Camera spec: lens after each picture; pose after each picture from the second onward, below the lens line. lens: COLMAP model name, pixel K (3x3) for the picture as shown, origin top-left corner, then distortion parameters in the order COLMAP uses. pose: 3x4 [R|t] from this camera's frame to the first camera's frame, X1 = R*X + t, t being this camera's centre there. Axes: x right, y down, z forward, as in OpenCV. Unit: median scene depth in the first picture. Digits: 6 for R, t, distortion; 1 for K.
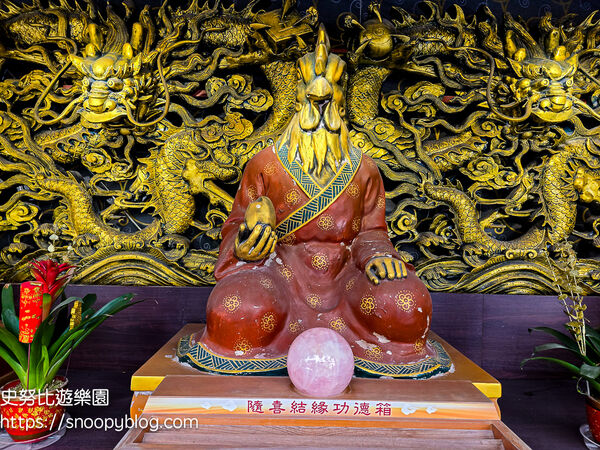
lens RADIAL K [[418.1, 0, 316.0], [0, 418.1, 221.9], [0, 0, 1]] dist [0.036605, -0.020446]
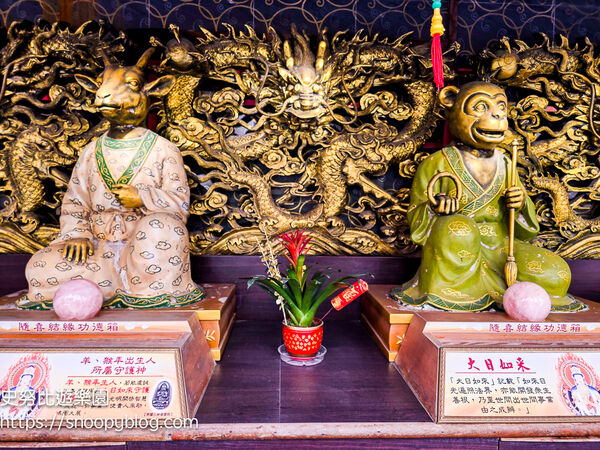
lens RADIAL K [[418.1, 0, 289.4], [0, 418.1, 218.6], [0, 0, 1]] dist [0.036605, -0.020446]
pose [[0.999428, -0.007237, 0.033049, -0.522657], [0.006030, 0.999316, 0.036492, -0.011210], [-0.033290, -0.036272, 0.998787, -0.277525]]
